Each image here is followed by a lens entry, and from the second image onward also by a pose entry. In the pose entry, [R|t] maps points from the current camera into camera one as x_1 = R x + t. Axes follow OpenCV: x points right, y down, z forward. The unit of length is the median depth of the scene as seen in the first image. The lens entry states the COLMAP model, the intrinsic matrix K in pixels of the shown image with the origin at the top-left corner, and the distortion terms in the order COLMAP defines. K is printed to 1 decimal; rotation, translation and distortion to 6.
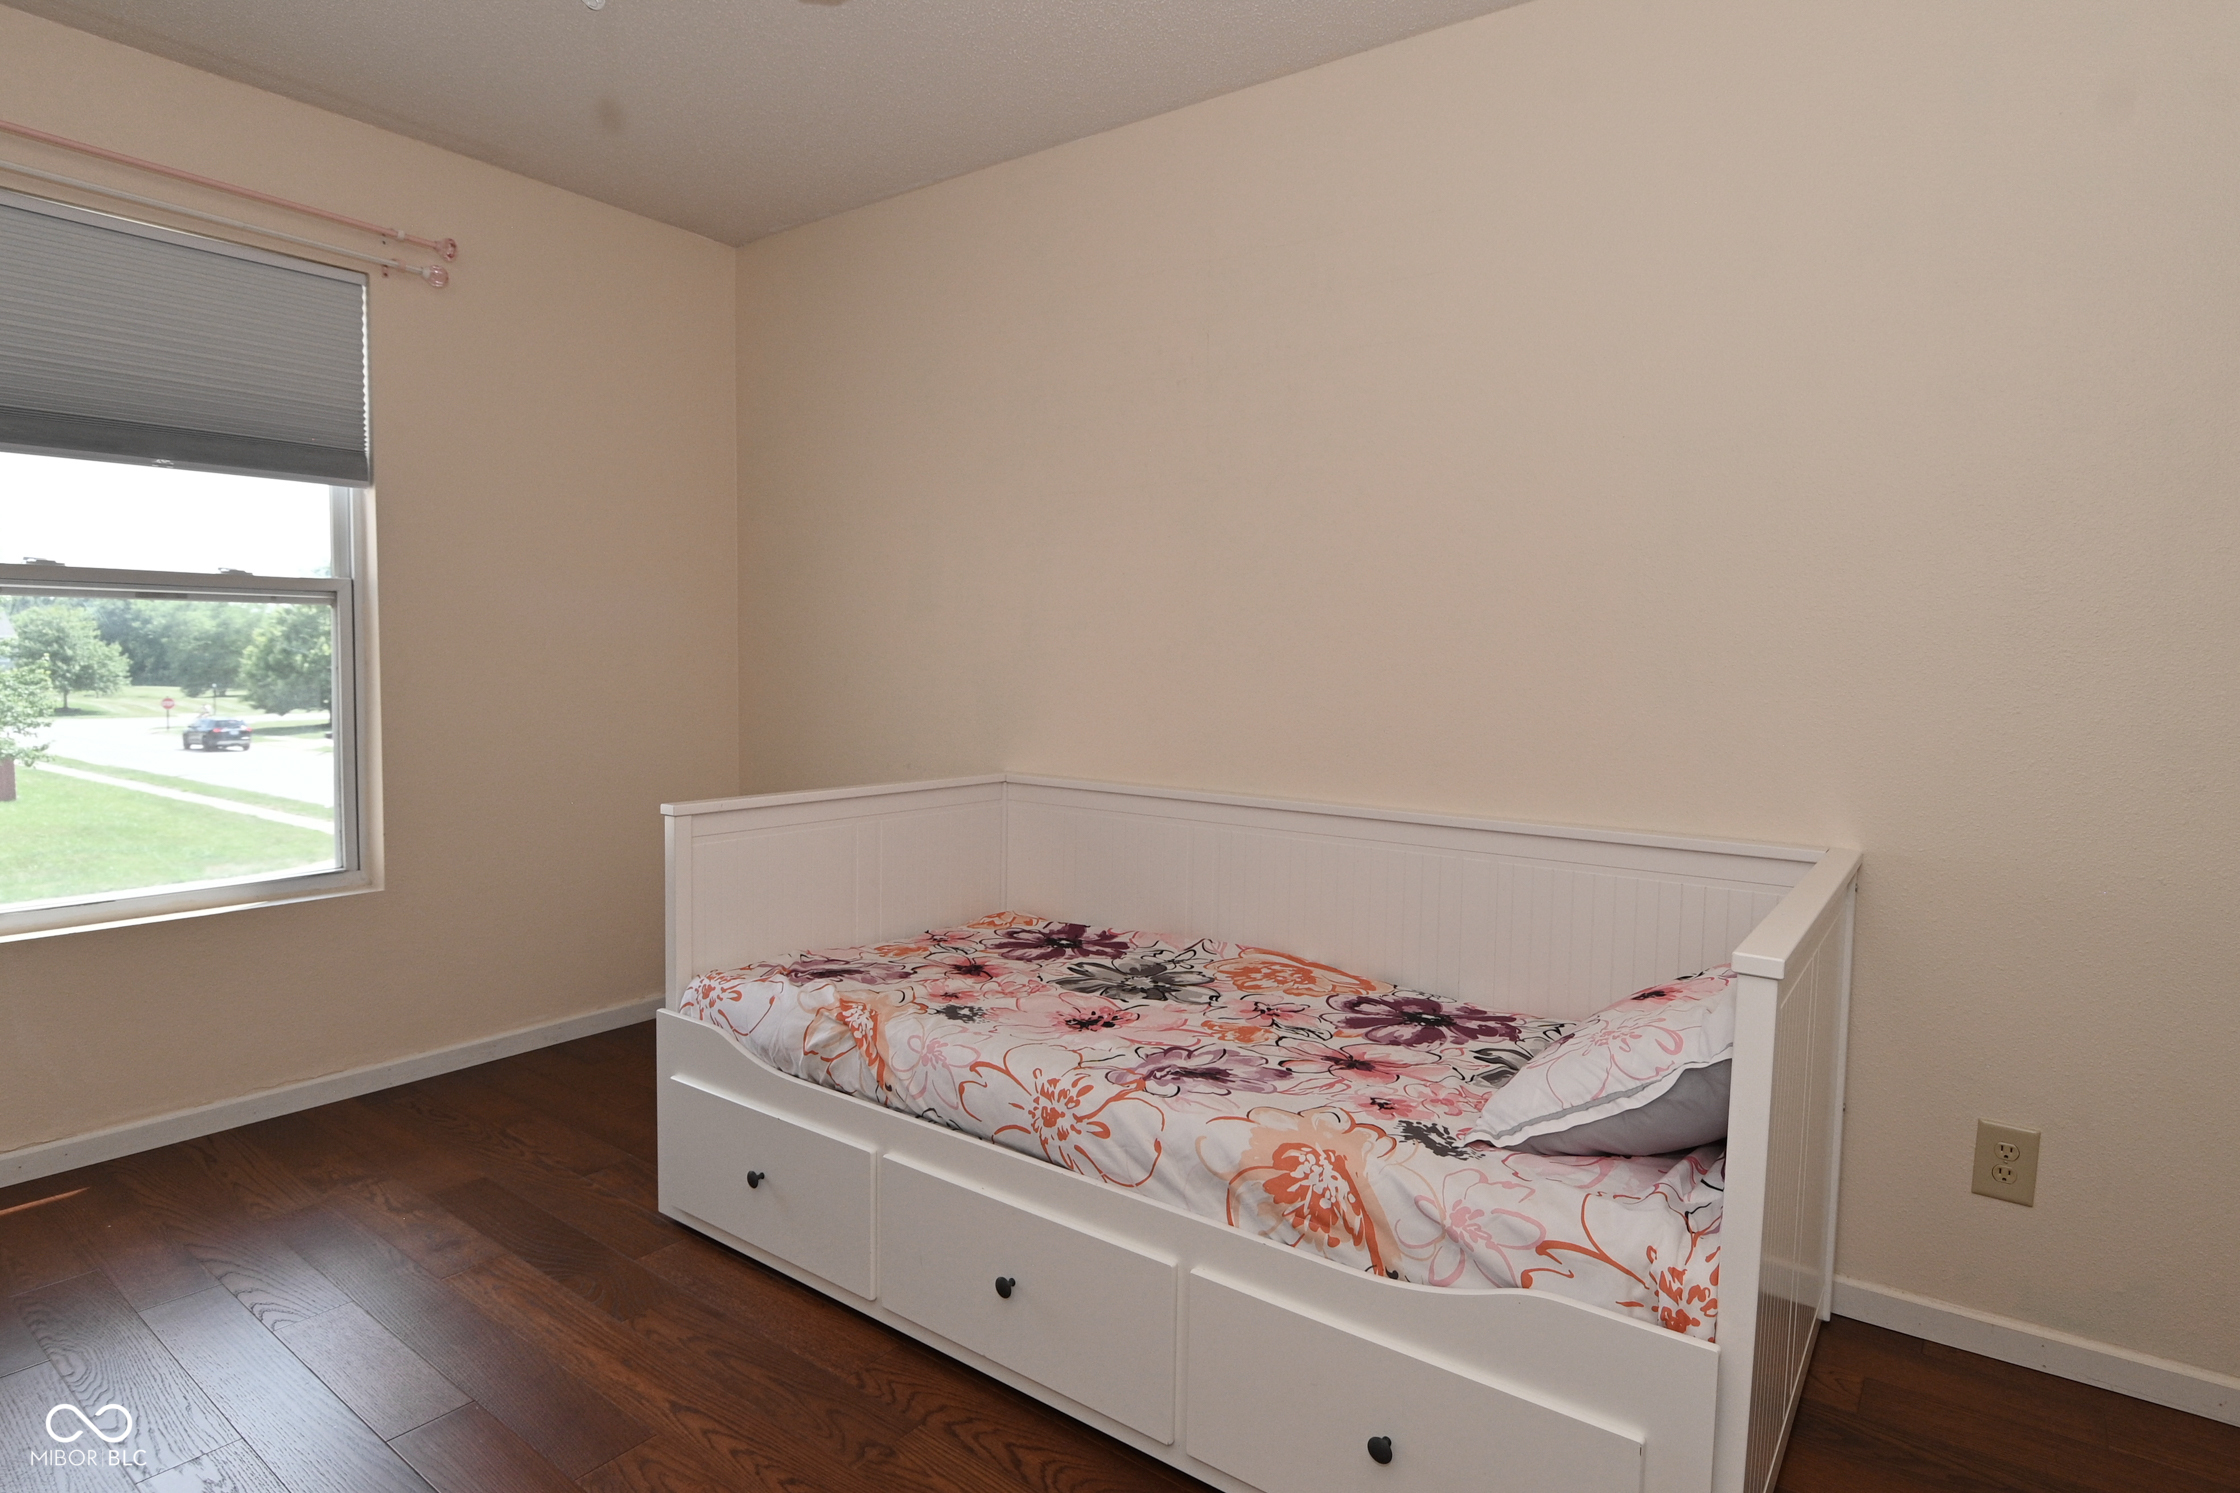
lens RADIAL K [[1182.1, 0, 1124.9], [0, 1182.1, 724.1], [0, 0, 1]] dist [0.018294, -0.029655]
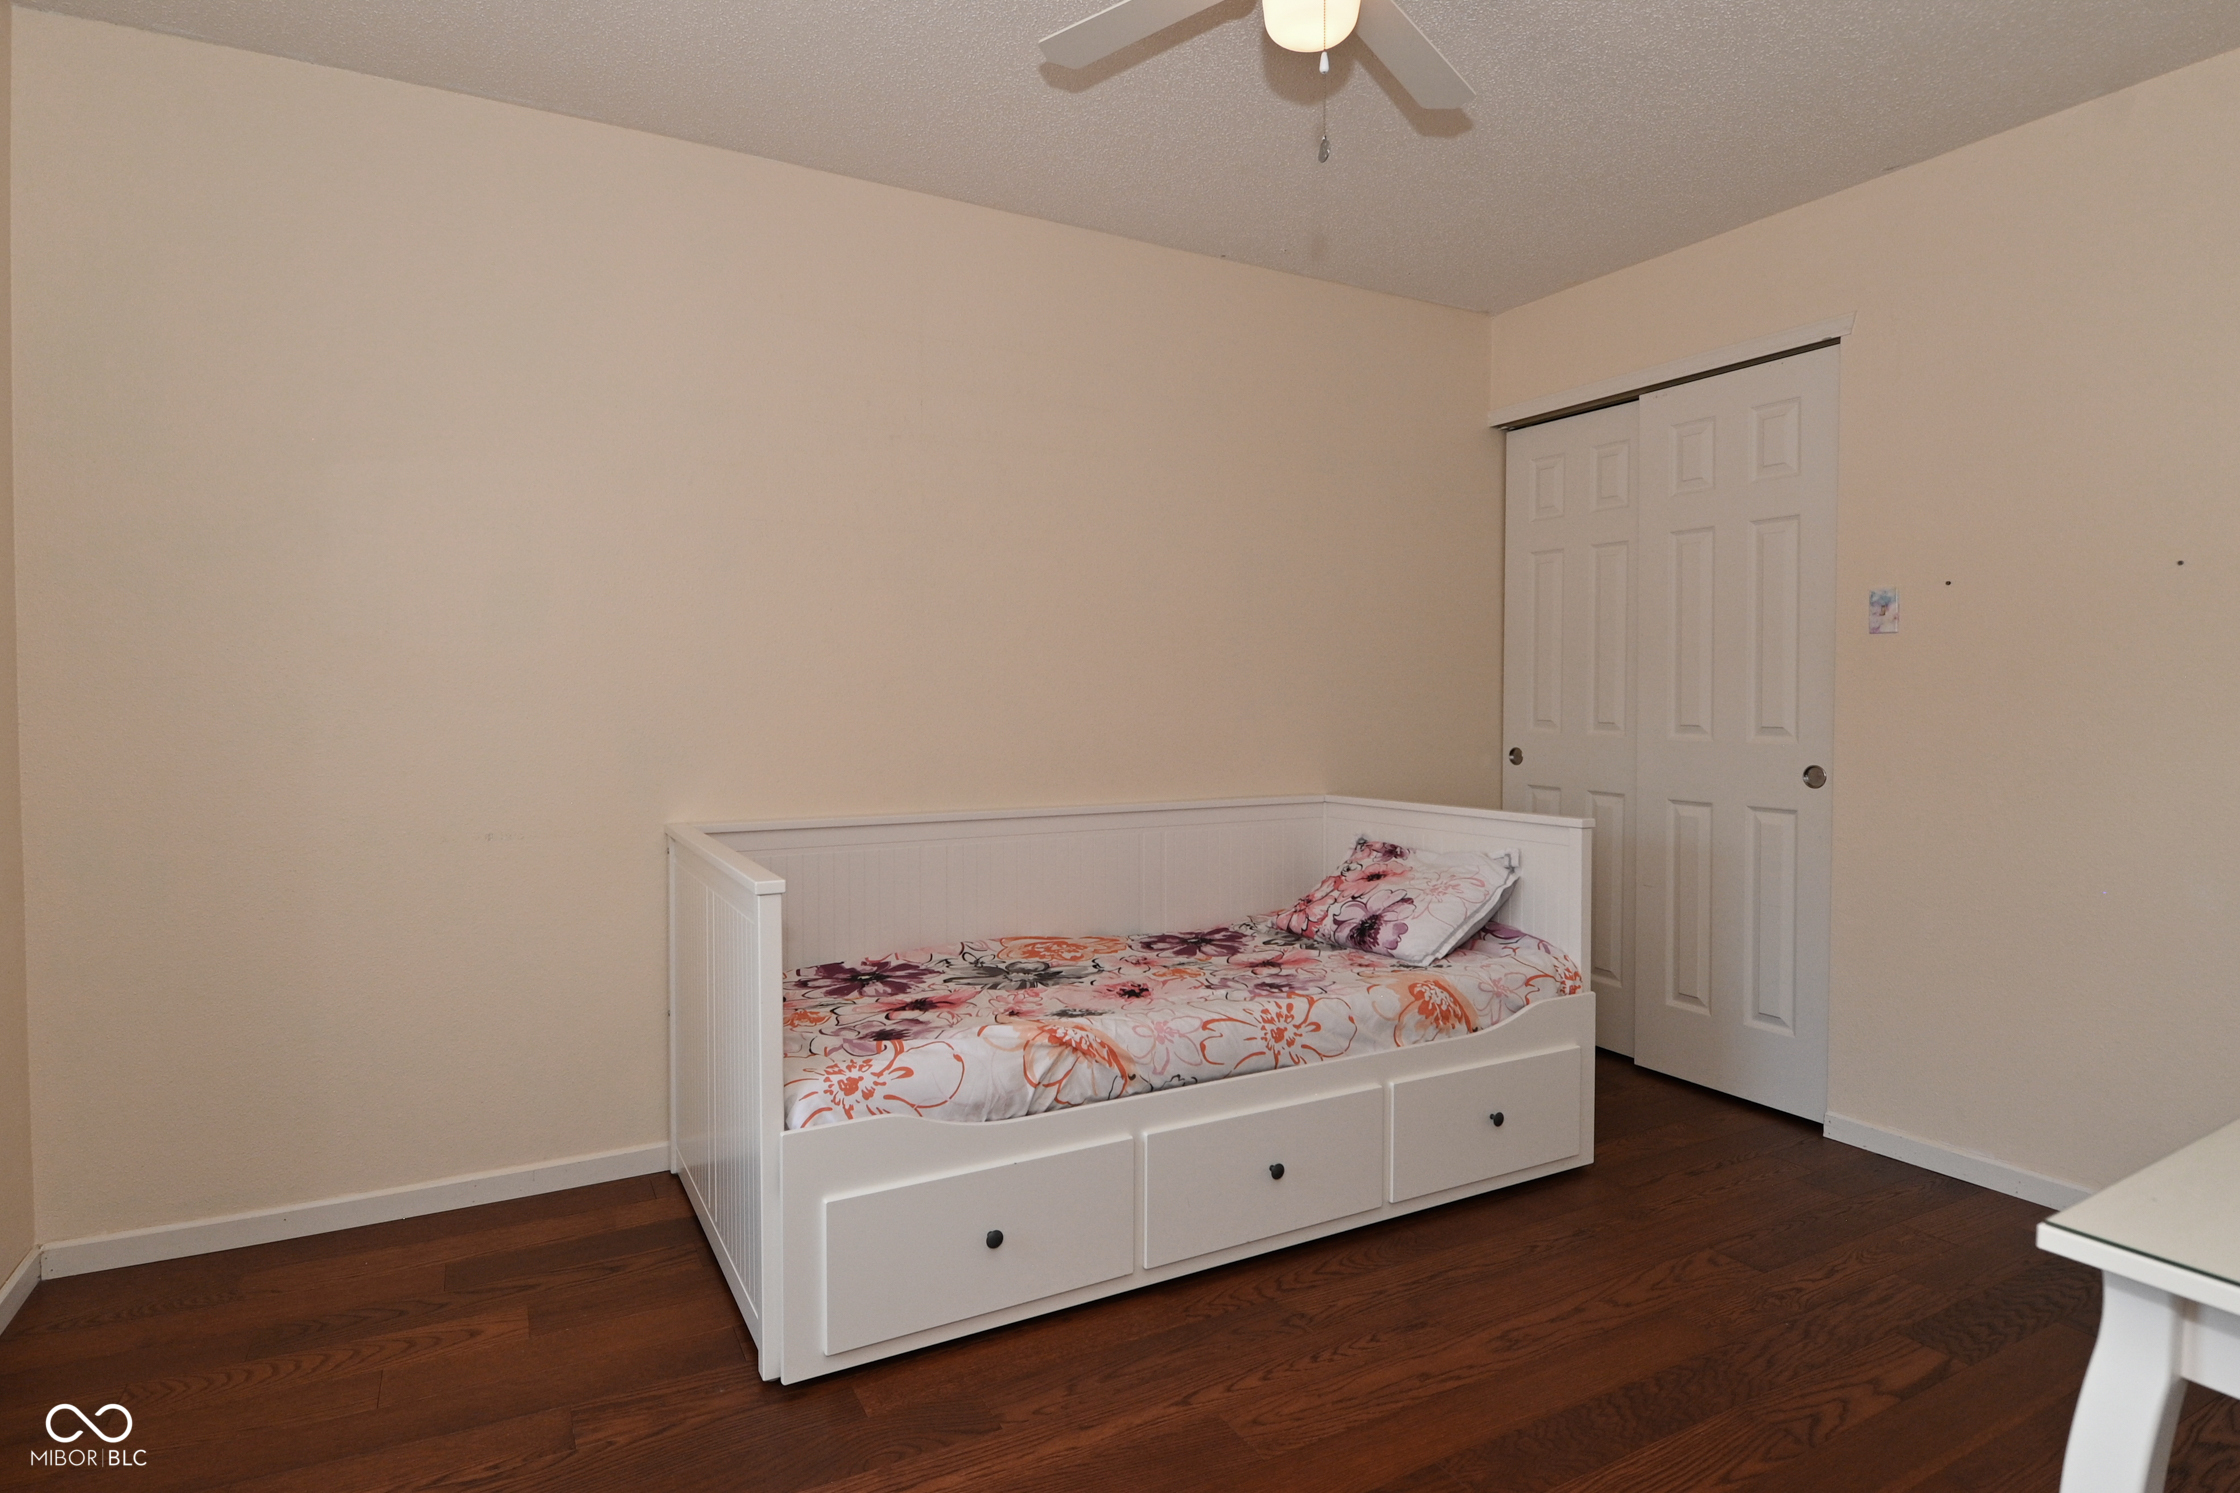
lens RADIAL K [[1182.1, 0, 1124.9], [0, 1182.1, 724.1], [0, 0, 1]] dist [0.018294, -0.029655]
pose [[0.419515, -0.031157, 0.907214, -1.375870], [0.055800, 0.998406, 0.008486, -0.045268], [-0.906032, 0.047063, 0.420585, 0.580717]]
